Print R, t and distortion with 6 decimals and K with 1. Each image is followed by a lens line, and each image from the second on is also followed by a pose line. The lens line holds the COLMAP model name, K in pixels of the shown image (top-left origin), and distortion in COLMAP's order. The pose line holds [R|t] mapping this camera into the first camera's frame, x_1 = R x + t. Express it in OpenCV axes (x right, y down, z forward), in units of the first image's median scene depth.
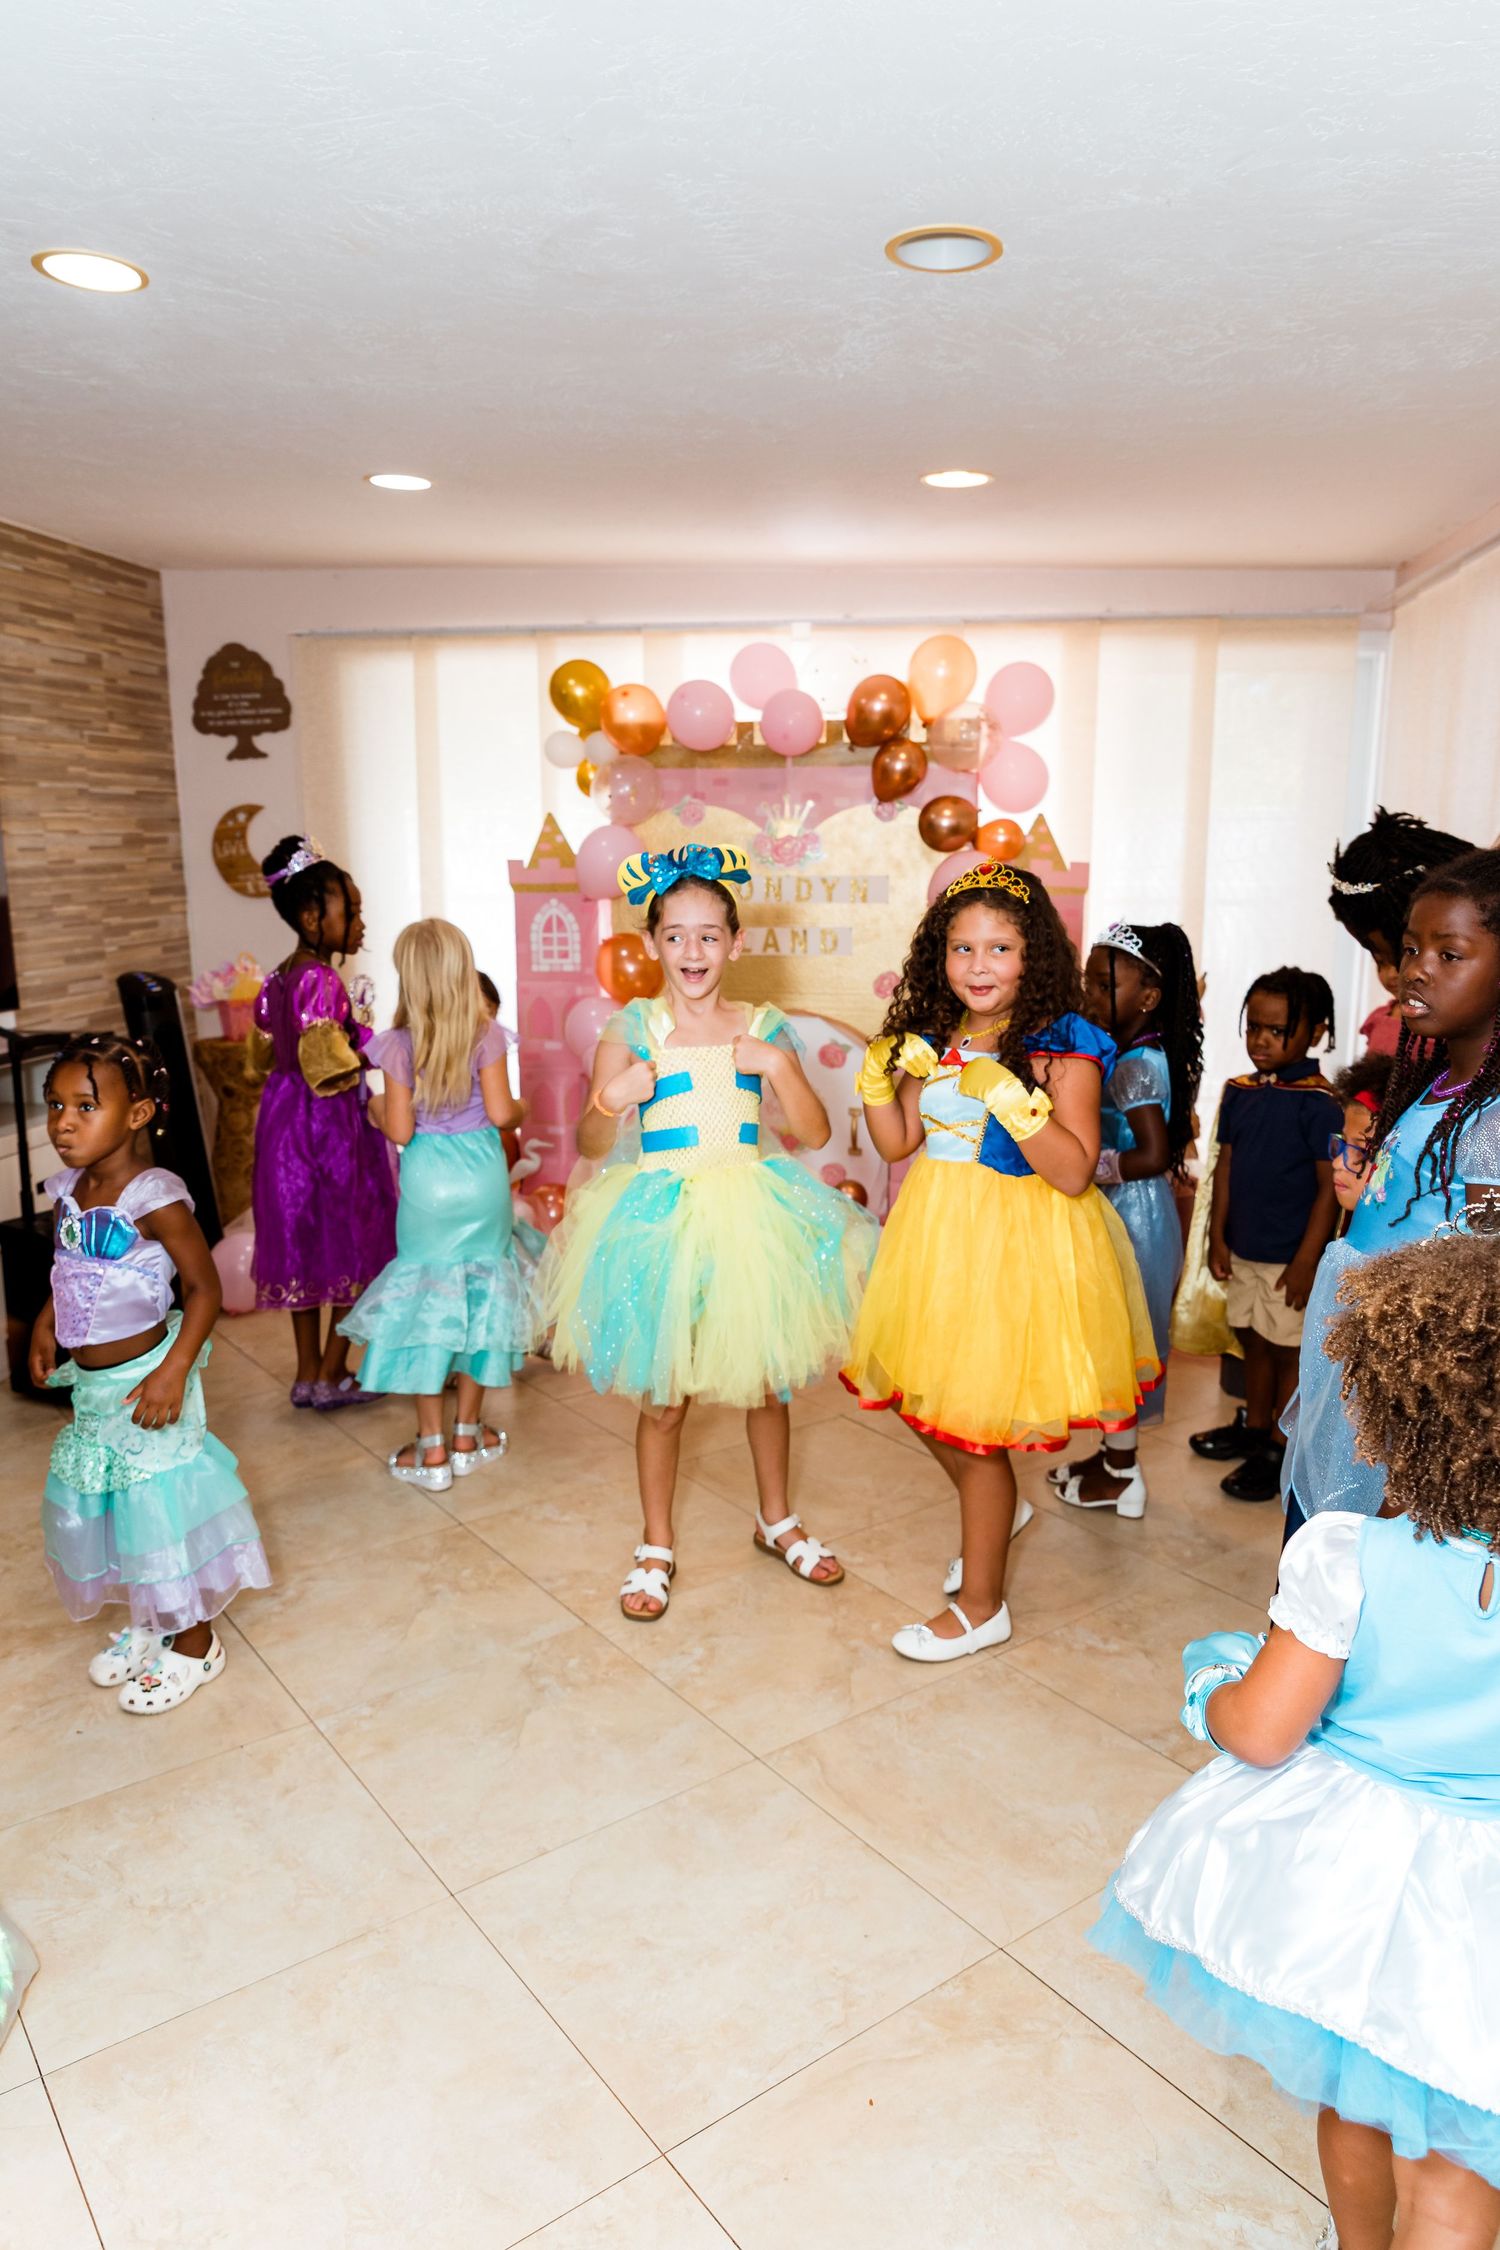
lens RADIAL K [[1496.0, 0, 737.7], [0, 1496.0, 1129.8], [0, 0, 1]] dist [-0.003571, 0.003597]
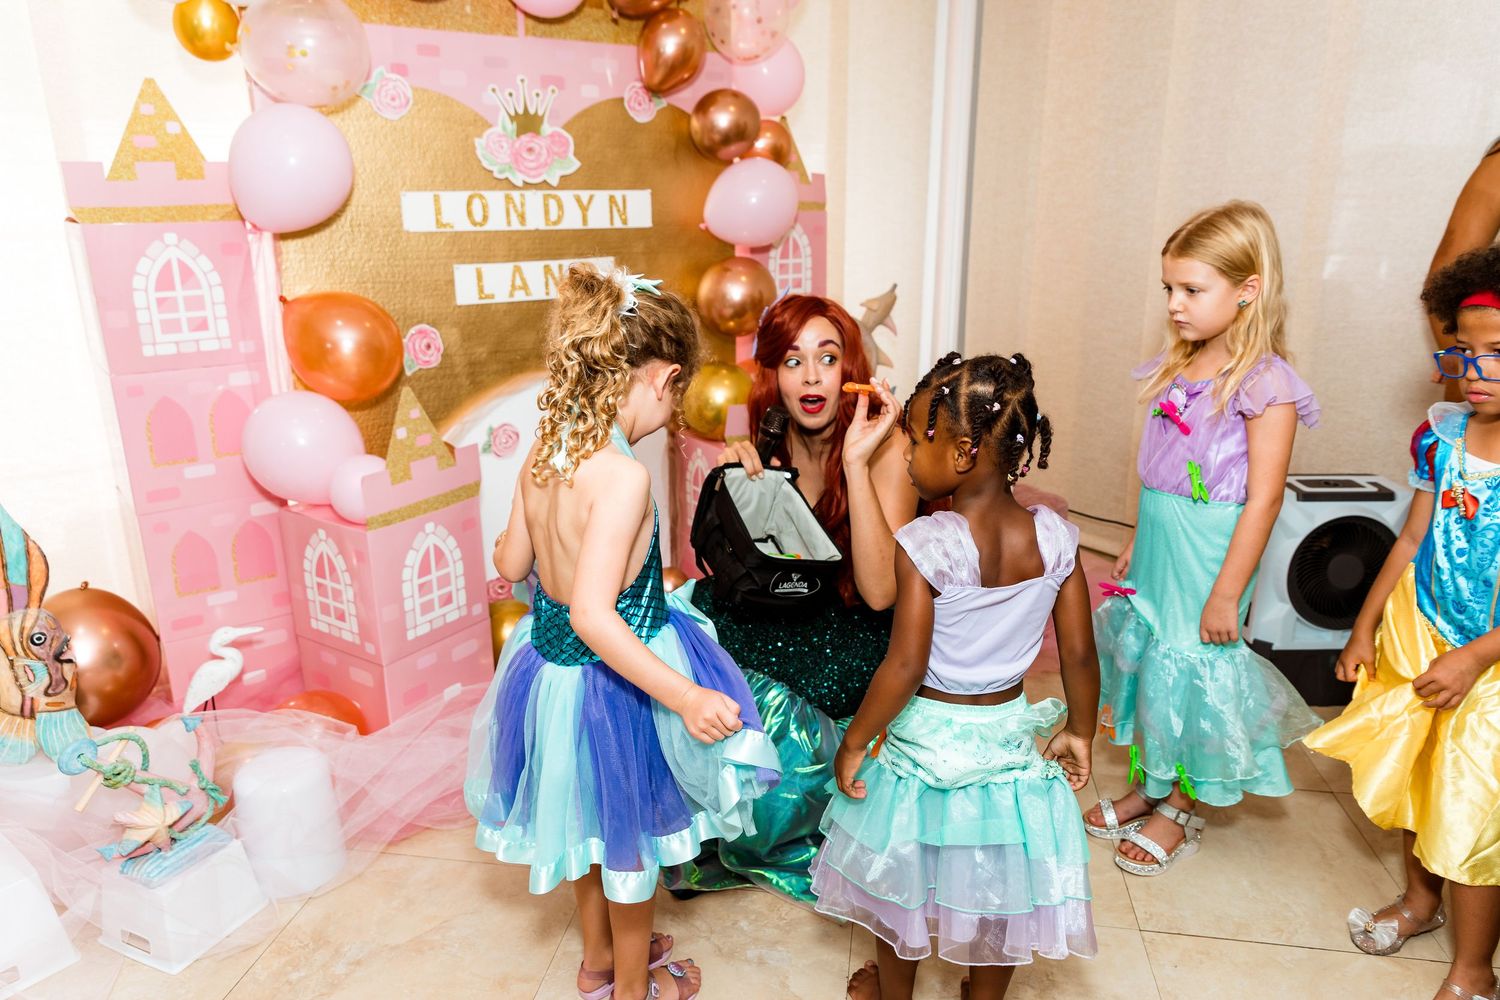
lens RADIAL K [[1010.0, 0, 745.0], [0, 1010.0, 497.0], [0, 0, 1]] dist [-0.002097, 0.006856]
pose [[0.714746, -0.205143, 0.668622, -0.251417], [0.130697, 0.978351, 0.160460, -0.085984], [-0.687064, -0.027302, 0.726084, 0.547480]]
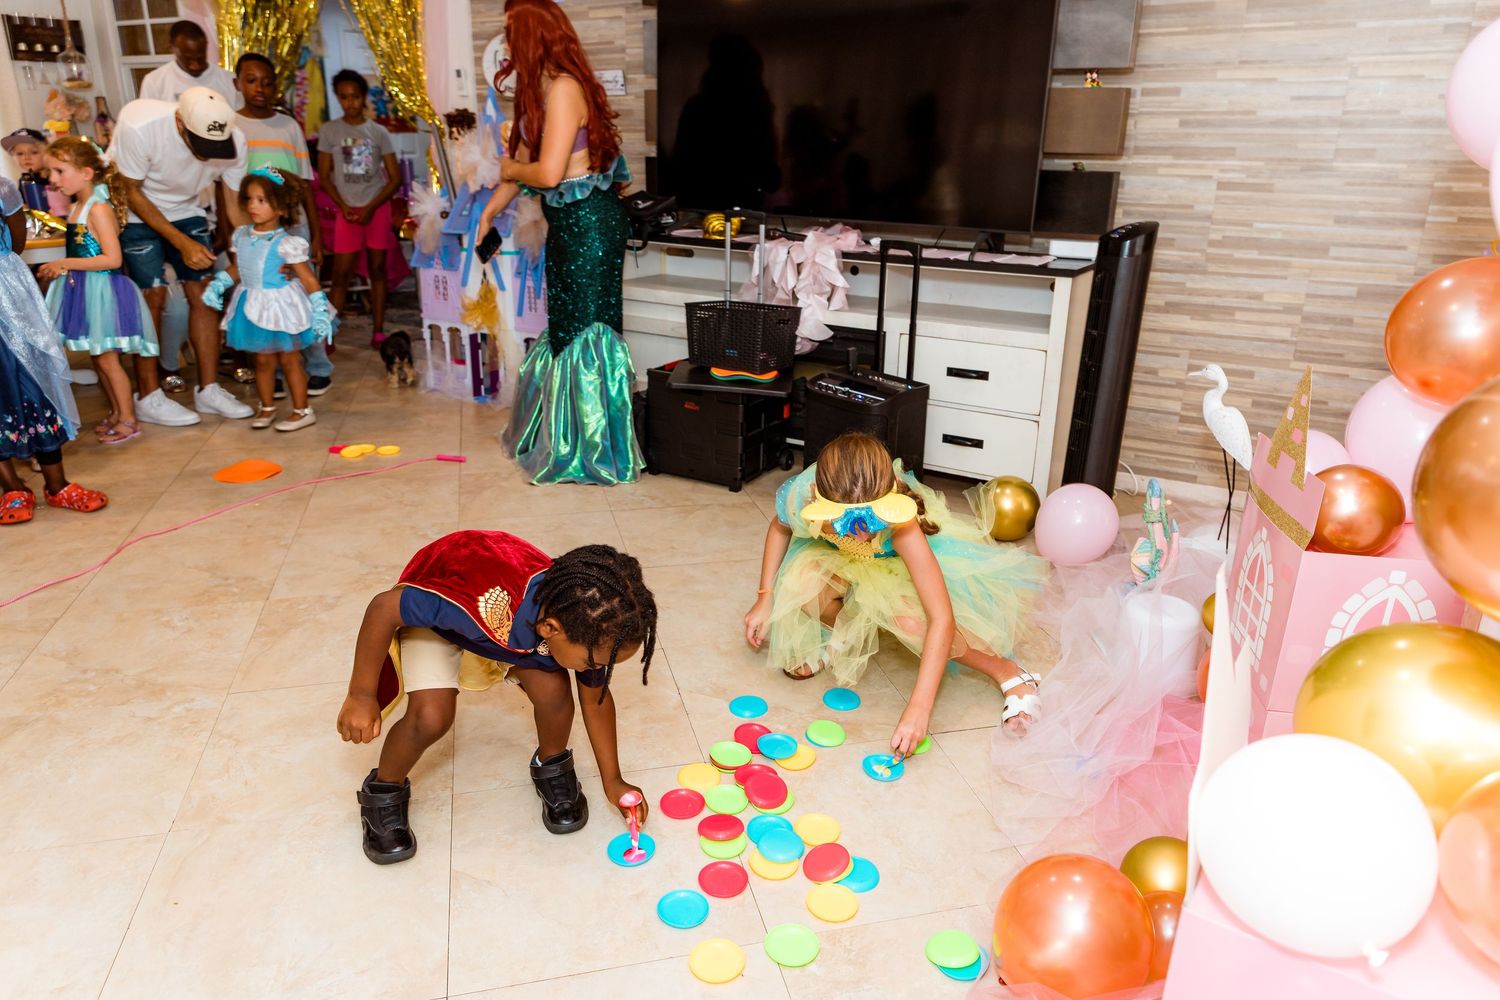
lens RADIAL K [[997.3, 0, 736.5], [0, 997.3, 500.0], [0, 0, 1]] dist [-0.003571, 0.003597]
pose [[-0.378735, 0.312824, -0.871034, 0.305322], [-0.184418, 0.896763, 0.402251, -0.136873], [0.906945, 0.312981, -0.281945, 0.874078]]
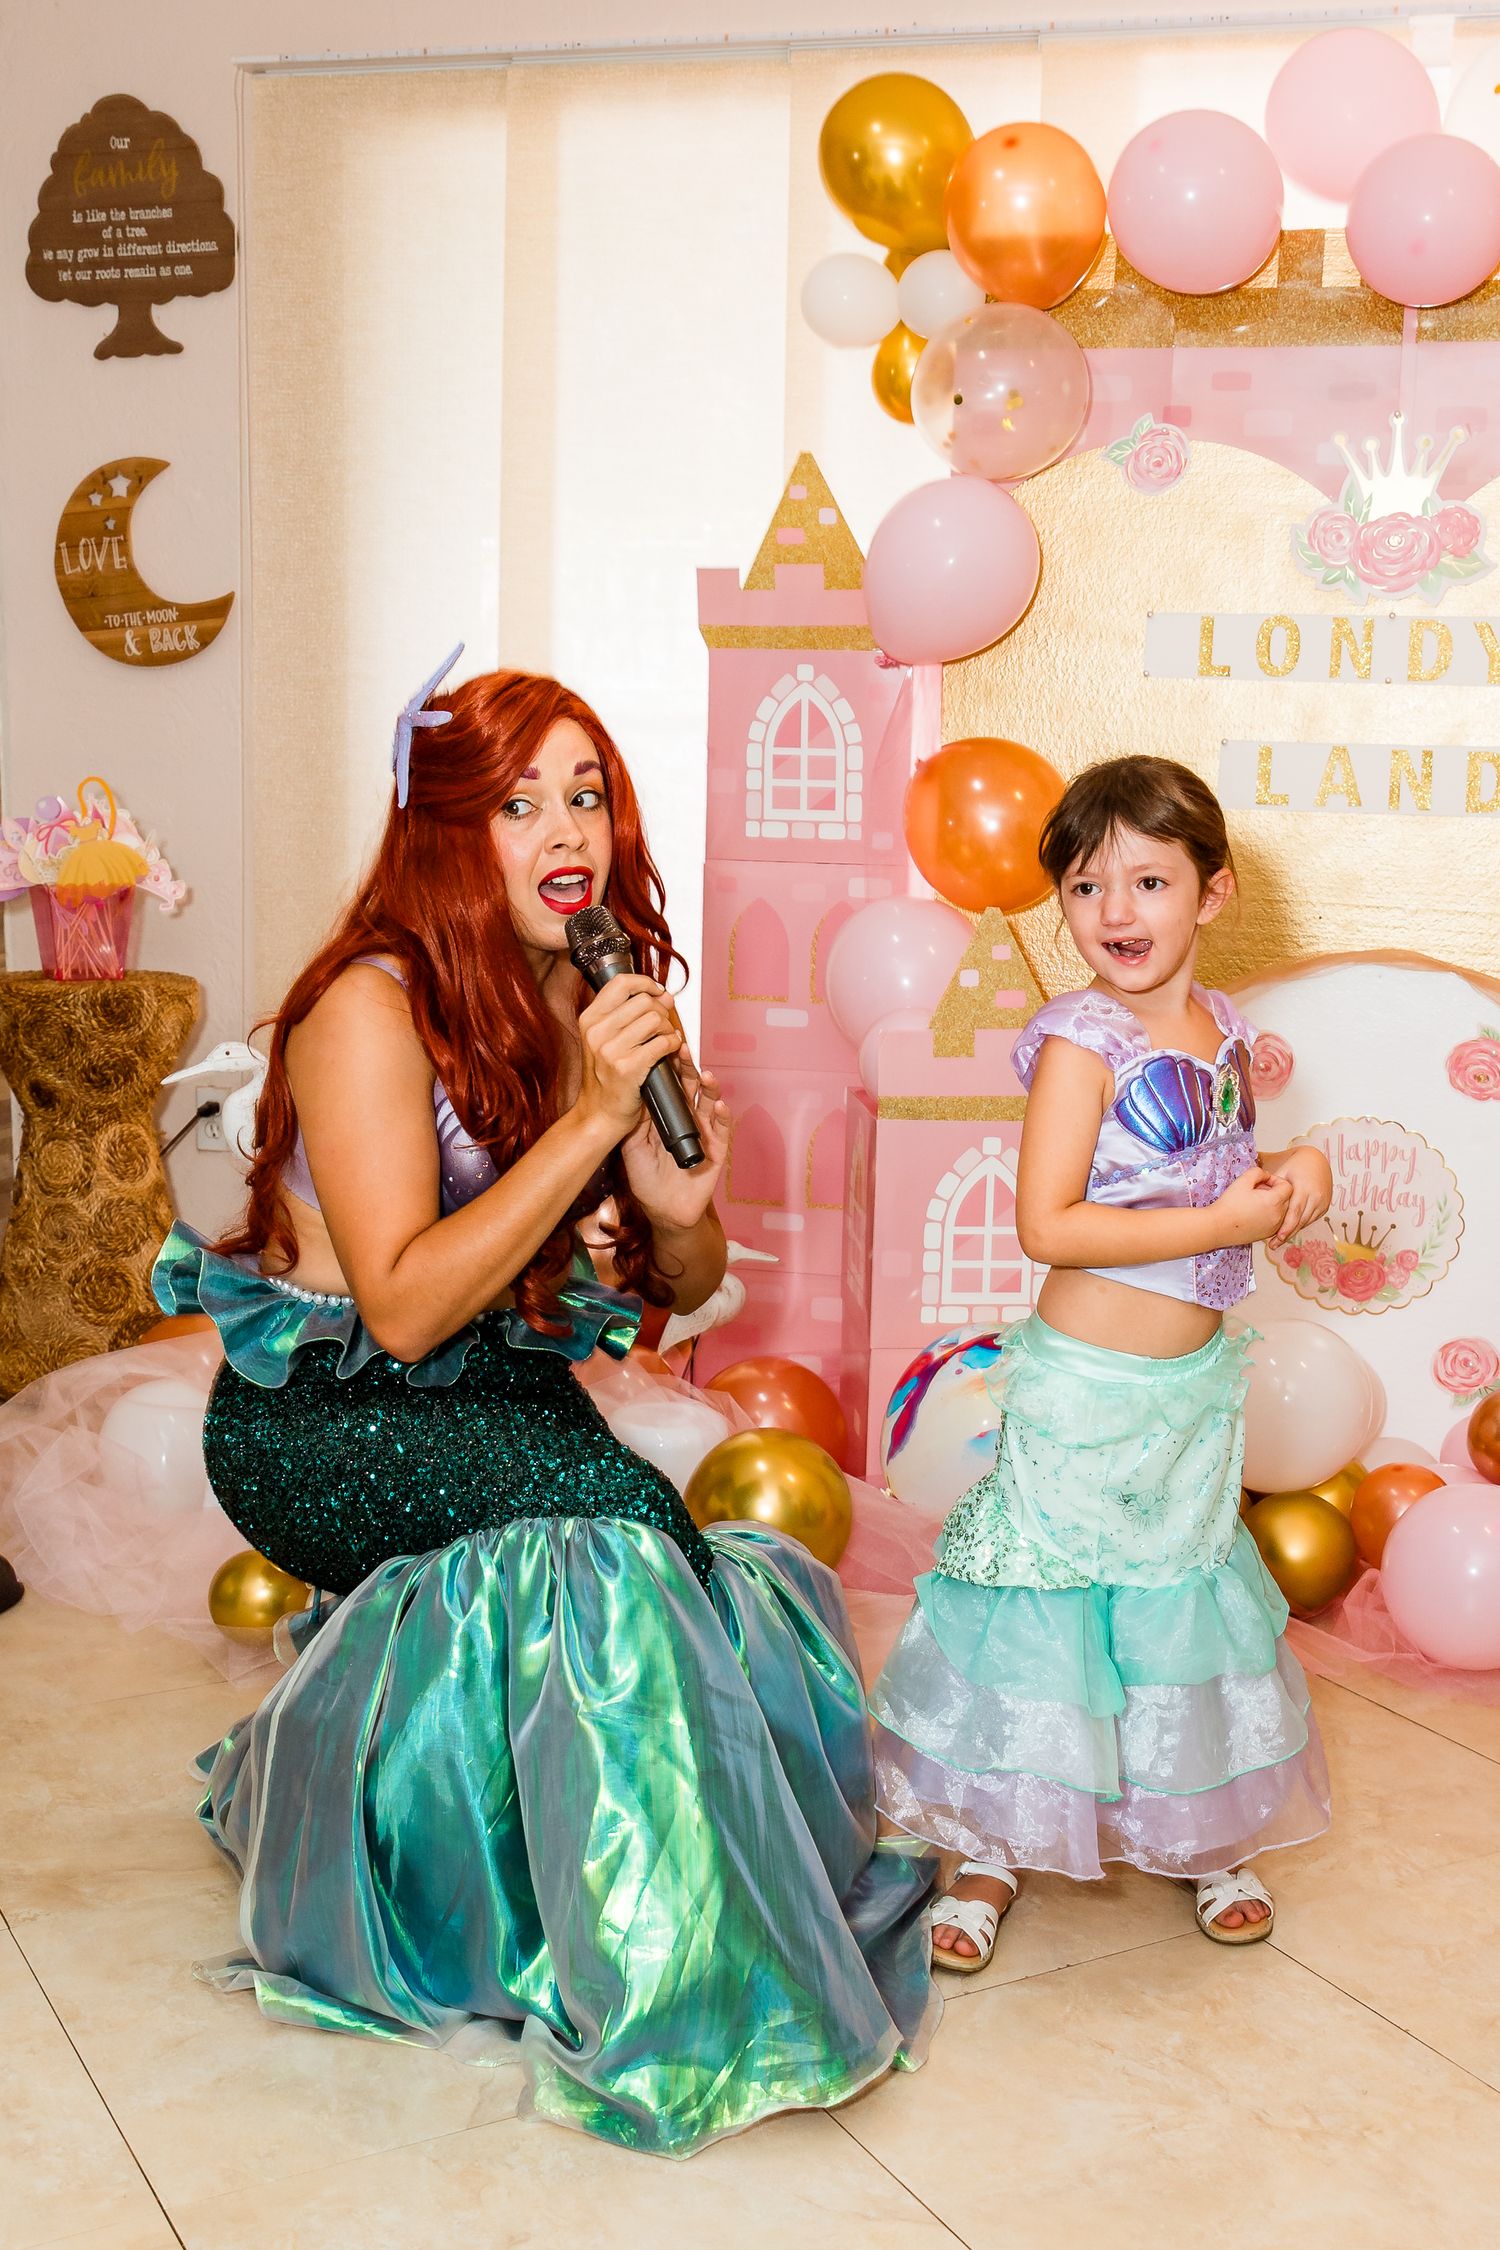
lens RADIAL K [[2535.0, 0, 792.4], [0, 2535.0, 1104.3], [0, 0, 1]] dist [0.008903, 0.000000]
pose [[0.992554, 0.044837, -0.113251, -0.041731], [-0.049261, 0.998116, -0.036574, -0.006845], [0.111398, 0.041881, 0.992893, 0.308317]]
